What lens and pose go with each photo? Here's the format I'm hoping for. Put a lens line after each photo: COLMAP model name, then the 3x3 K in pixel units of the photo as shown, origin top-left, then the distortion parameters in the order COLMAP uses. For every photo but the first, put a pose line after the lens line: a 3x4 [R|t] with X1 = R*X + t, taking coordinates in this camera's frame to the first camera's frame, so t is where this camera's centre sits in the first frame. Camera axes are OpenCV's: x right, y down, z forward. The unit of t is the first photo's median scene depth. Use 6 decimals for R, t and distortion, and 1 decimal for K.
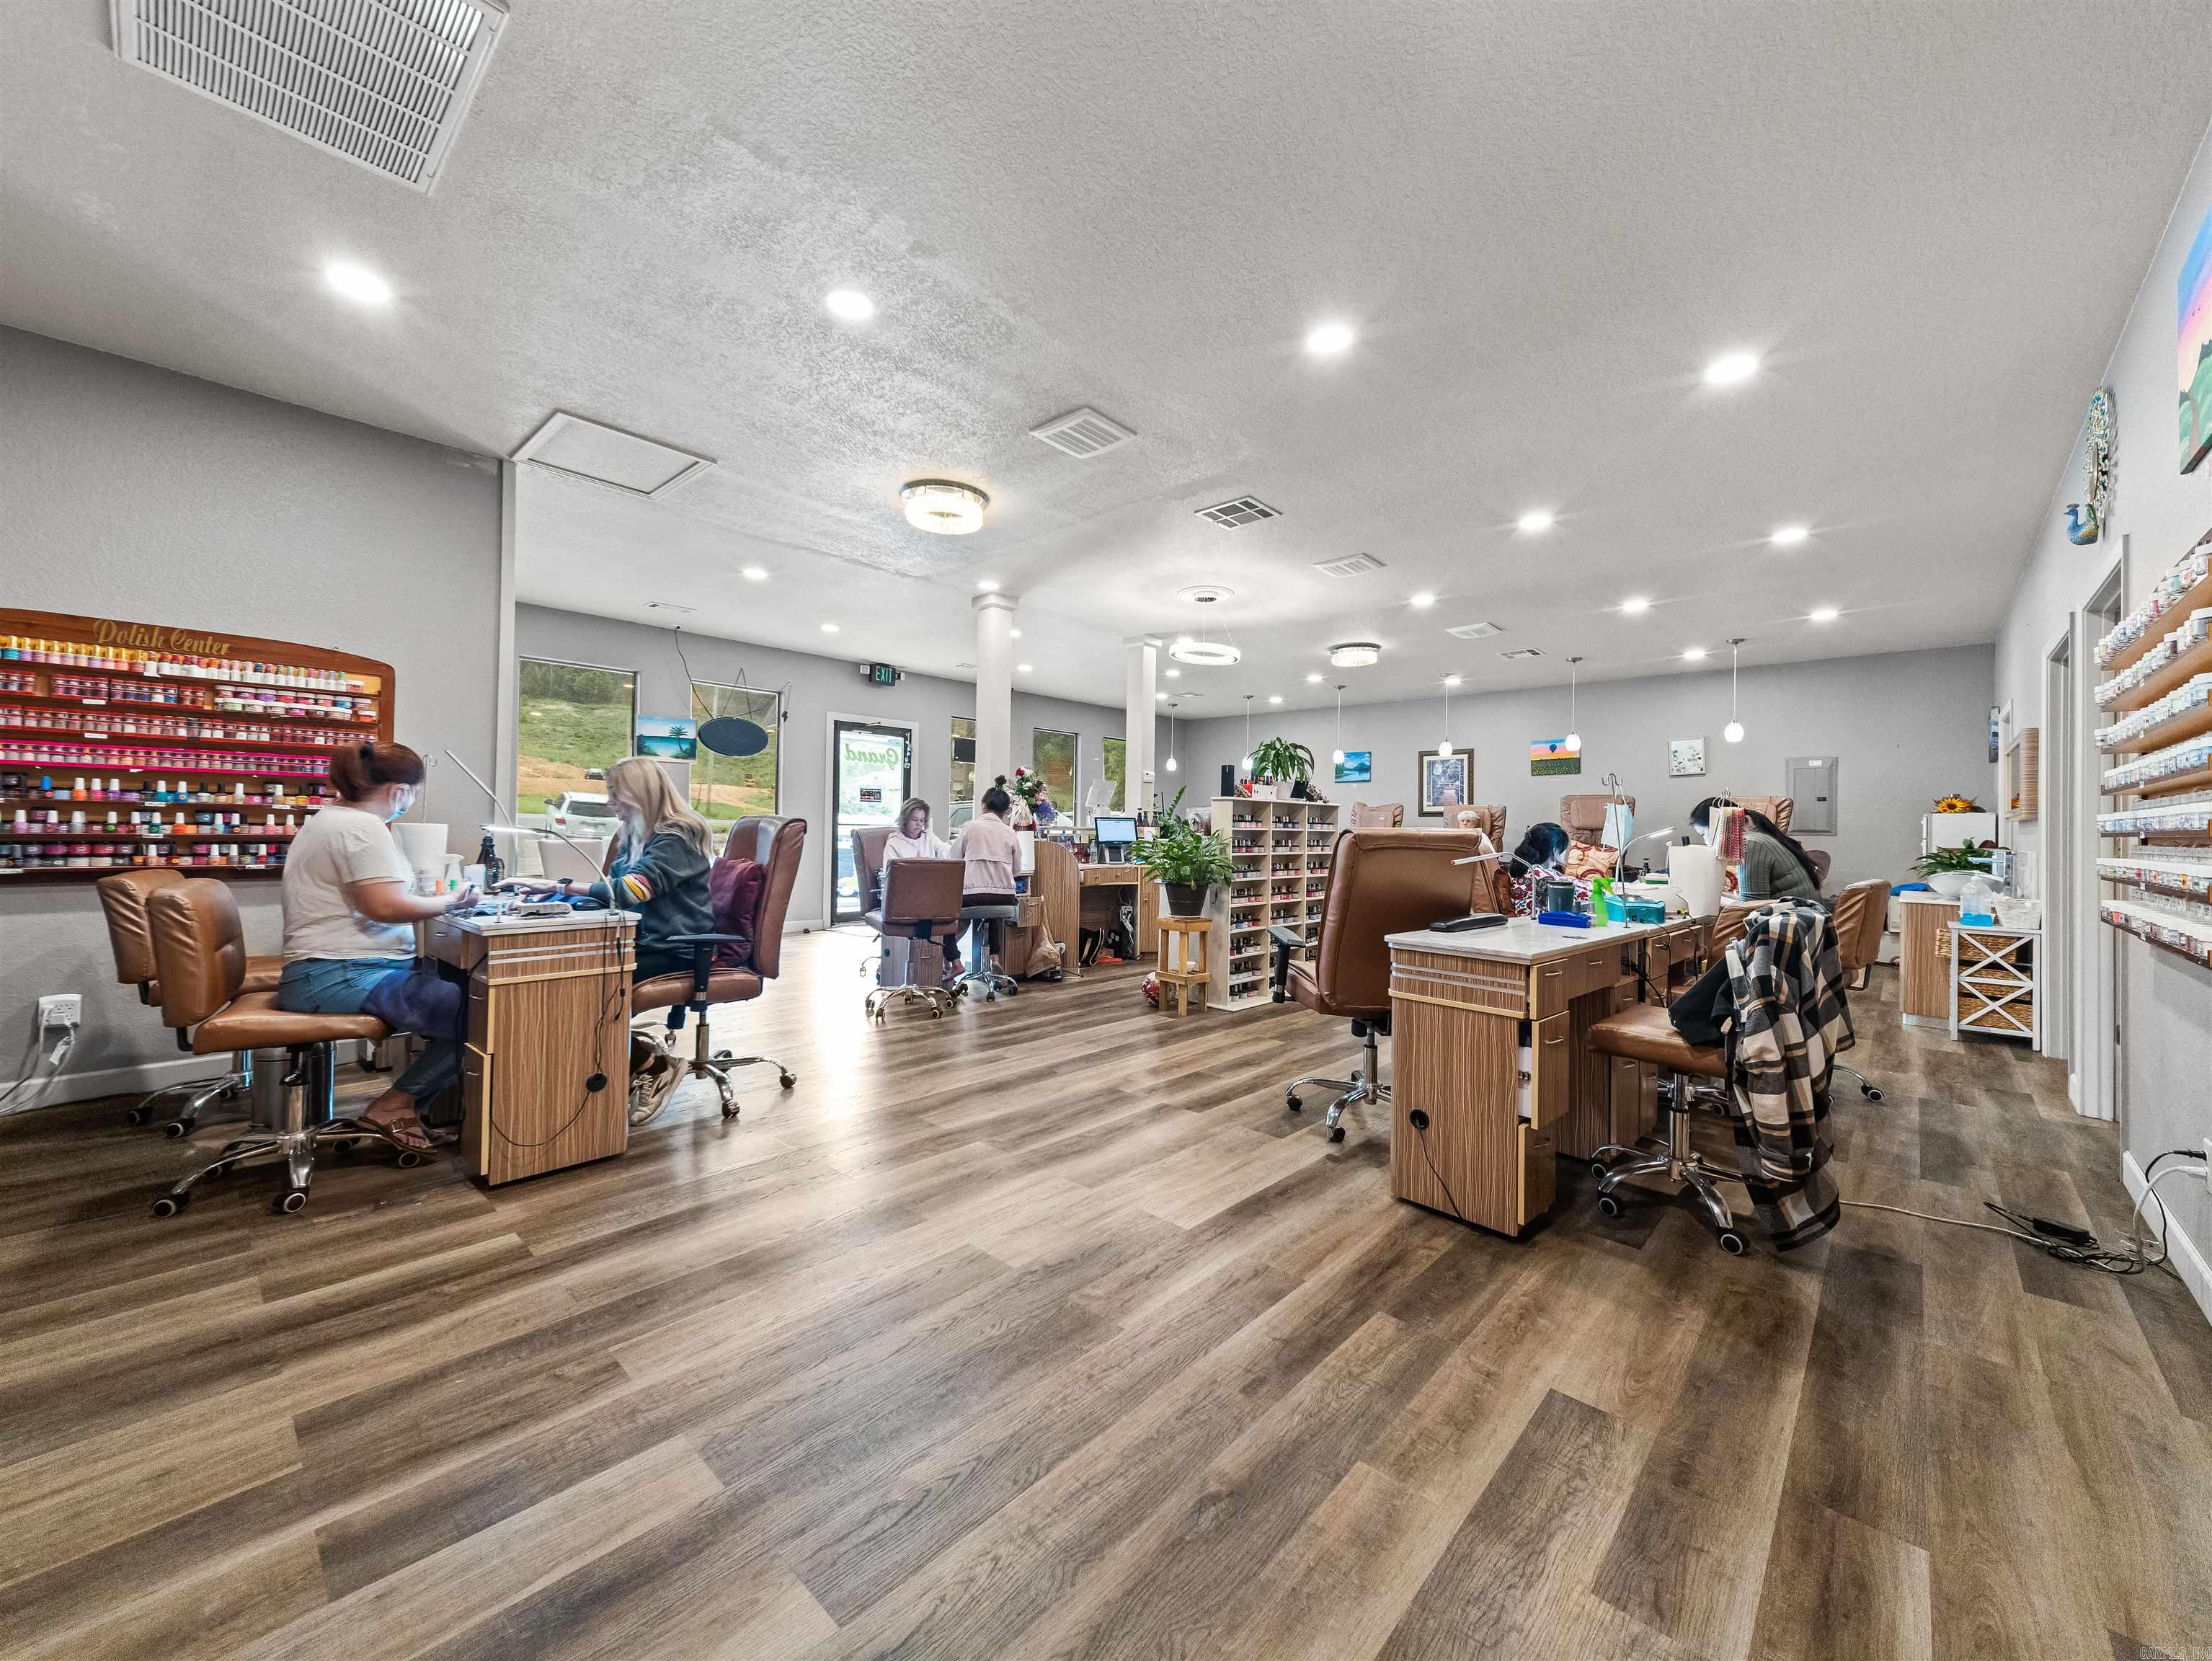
lens RADIAL K [[866.9, 0, 1104.7], [0, 866.9, 829.0], [0, 0, 1]] dist [0.028456, 0.000280]
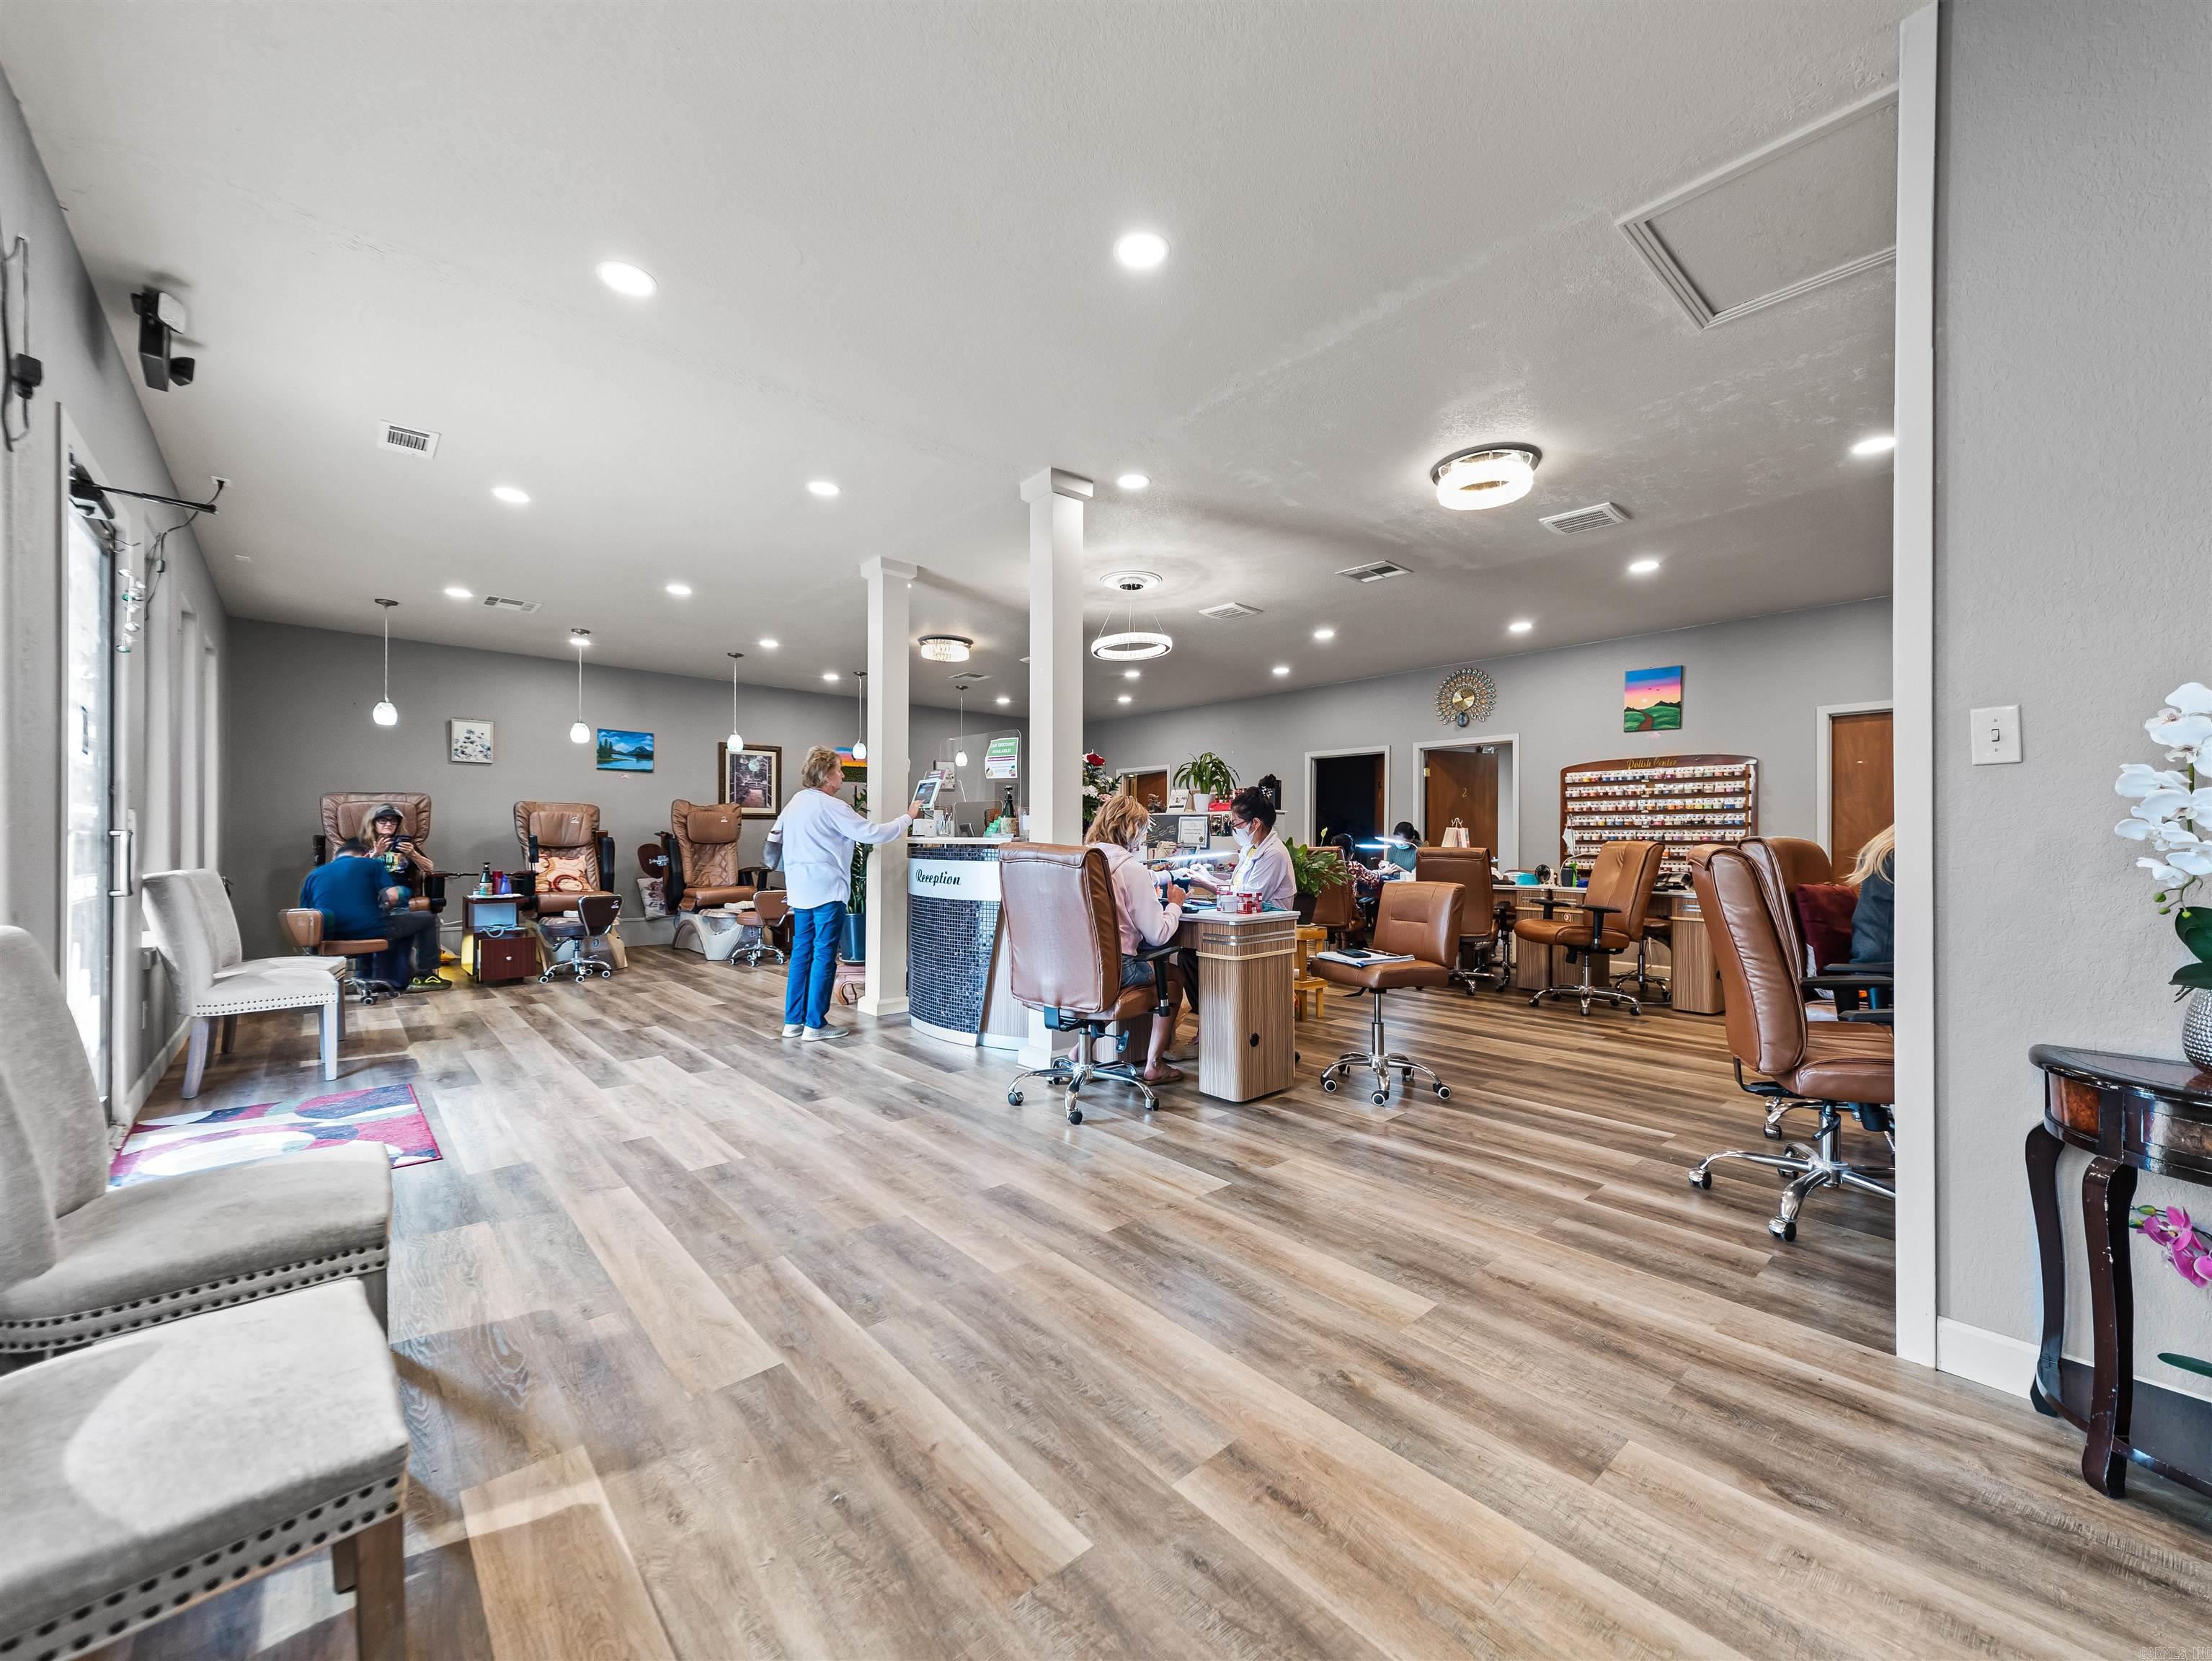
lens RADIAL K [[866.9, 0, 1097.6], [0, 866.9, 838.9], [0, 0, 1]] dist [0.028456, 0.000280]
pose [[0.108179, -0.003268, 0.994126, -0.473144], [-0.009208, 0.999948, 0.004289, -0.000116], [-0.994089, -0.009618, 0.108144, 0.547276]]
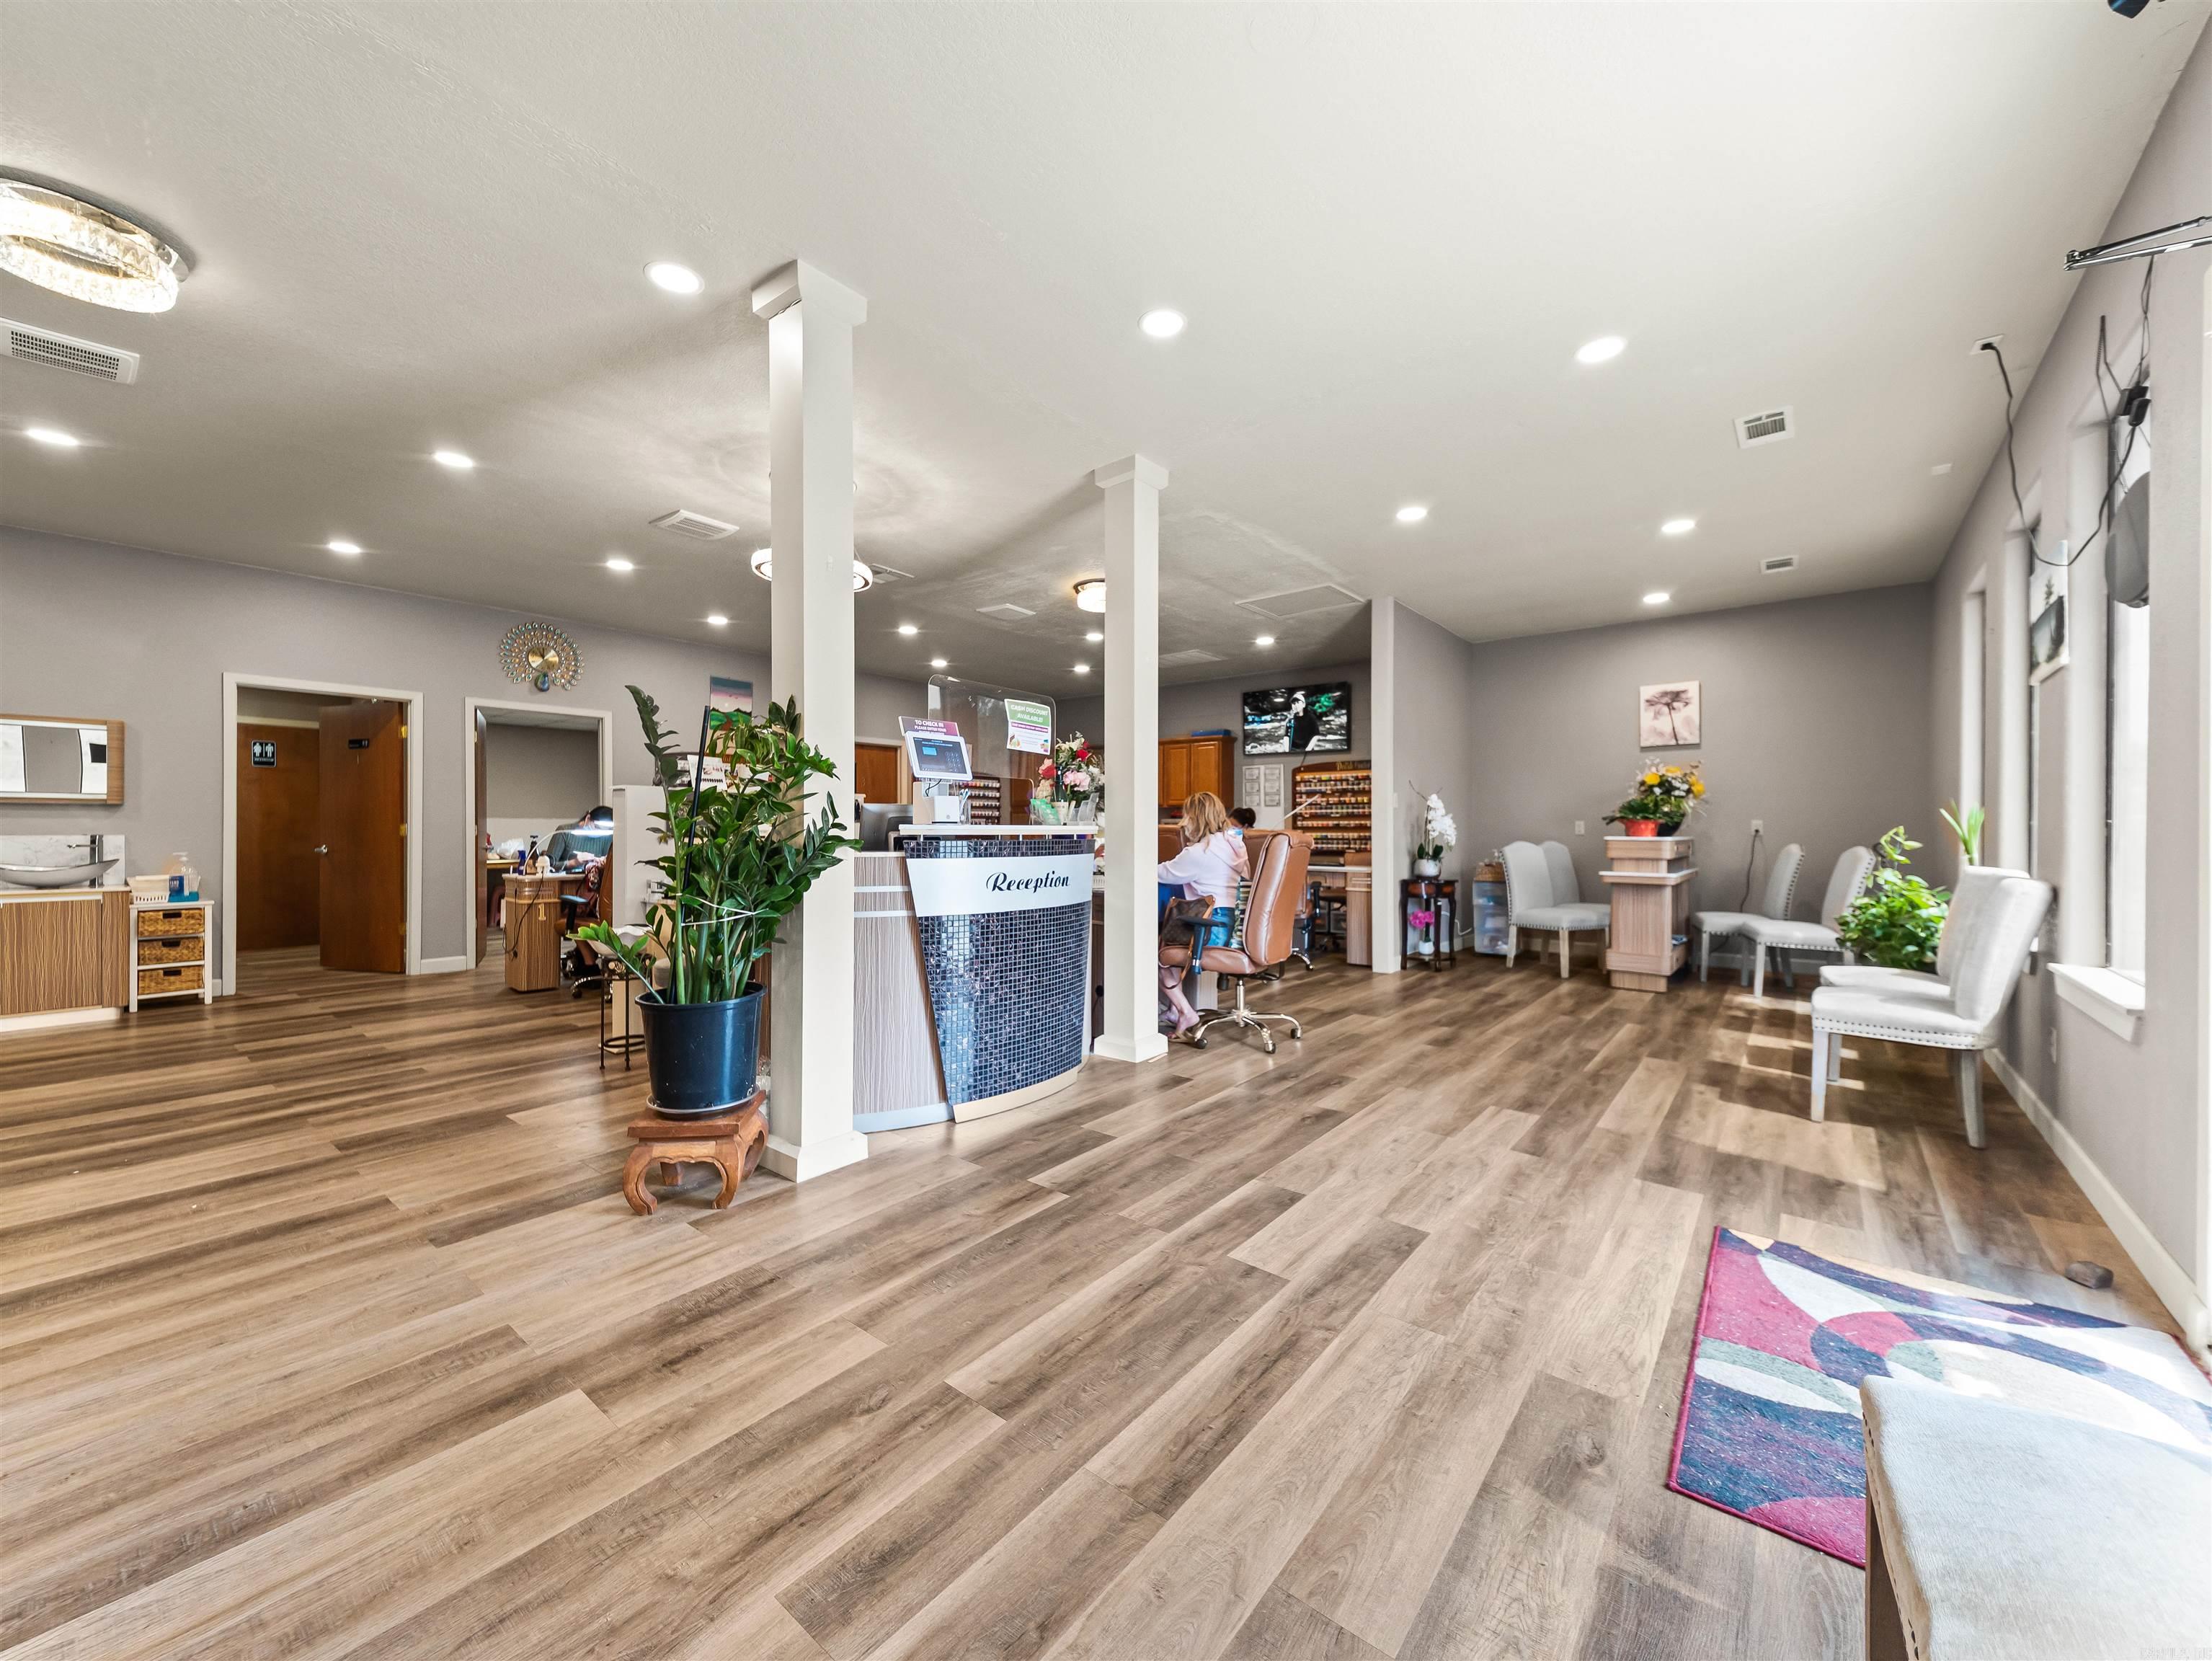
lens RADIAL K [[866.9, 0, 1096.4], [0, 866.9, 829.9], [0, 0, 1]] dist [0.028456, 0.000280]
pose [[-0.998203, -0.009310, -0.059200, -0.060556], [-0.009135, 0.999953, -0.003233, 0.003861], [0.059227, -0.002687, -0.998241, 0.983711]]
